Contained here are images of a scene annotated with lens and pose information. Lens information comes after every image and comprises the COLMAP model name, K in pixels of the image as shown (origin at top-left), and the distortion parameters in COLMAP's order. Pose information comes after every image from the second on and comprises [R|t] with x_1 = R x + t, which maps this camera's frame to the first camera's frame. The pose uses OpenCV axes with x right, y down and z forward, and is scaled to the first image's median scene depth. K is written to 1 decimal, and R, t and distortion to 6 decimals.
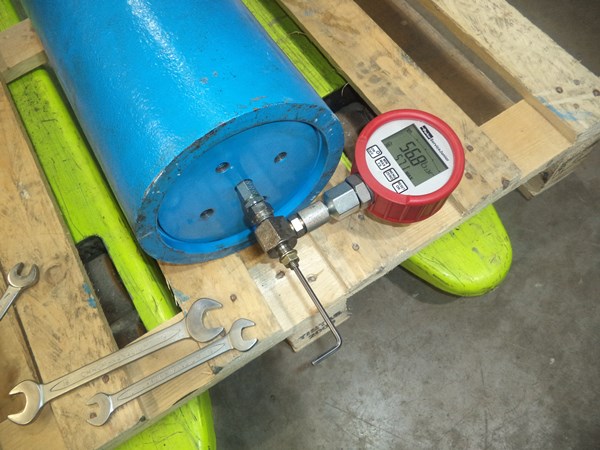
lens RADIAL K [[485.9, 0, 300.0], [0, 485.9, 225.0], [0, 0, 1]] dist [0.000612, -0.021444]
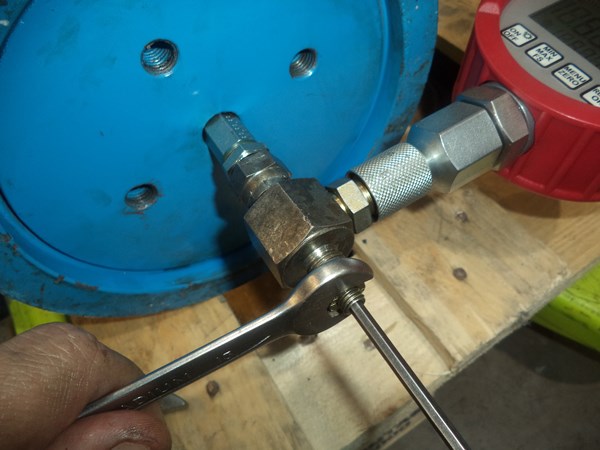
lens RADIAL K [[485.9, 0, 300.0], [0, 485.9, 225.0], [0, 0, 1]] dist [0.000612, -0.021444]
pose [[0.998869, -0.037352, -0.029410, -0.031533], [0.032734, 0.988992, -0.144302, 0.063924], [0.034476, 0.143176, 0.989097, 0.516344]]
